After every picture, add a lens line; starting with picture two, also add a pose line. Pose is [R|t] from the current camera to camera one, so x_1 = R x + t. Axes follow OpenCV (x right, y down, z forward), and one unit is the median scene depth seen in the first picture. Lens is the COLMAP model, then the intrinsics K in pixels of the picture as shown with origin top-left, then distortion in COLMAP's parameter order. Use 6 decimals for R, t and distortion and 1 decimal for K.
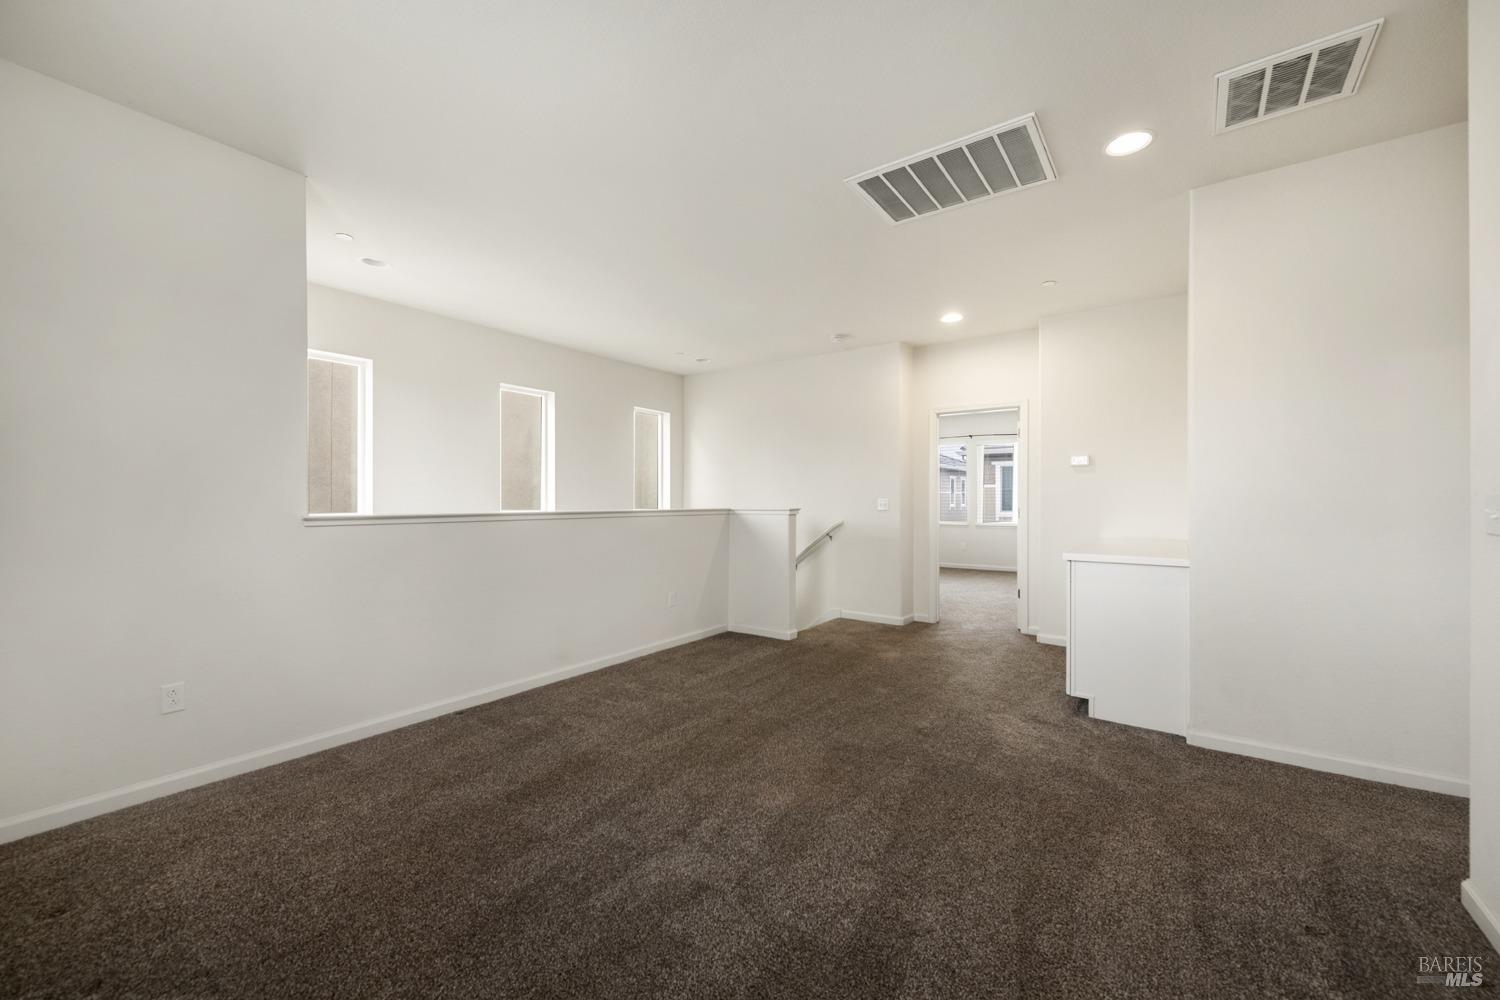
lens RADIAL K [[604.5, 0, 752.4], [0, 604.5, 504.1], [0, 0, 1]] dist [0.007792, -0.003510]
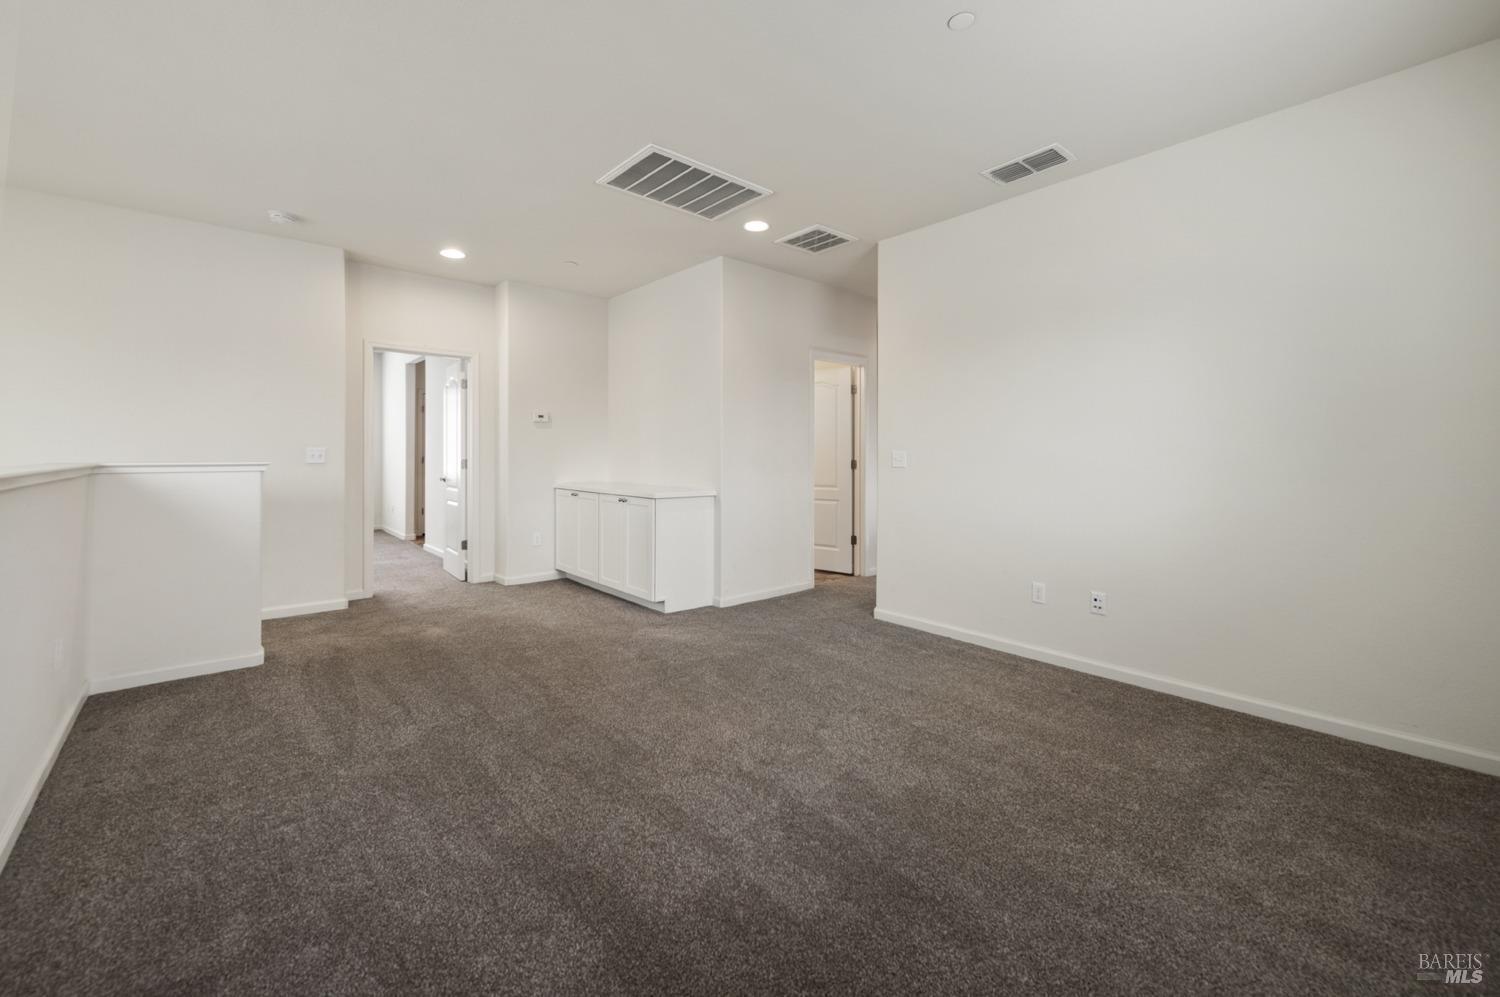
lens RADIAL K [[611.2, 0, 760.6], [0, 611.2, 461.1], [0, 0, 1]] dist [0.003084, -0.000071]
pose [[0.200512, -0.008791, 0.979652, -0.826483], [-0.000449, 0.999959, 0.009065, -0.000366], [-0.979691, -0.002258, 0.200500, 0.592398]]
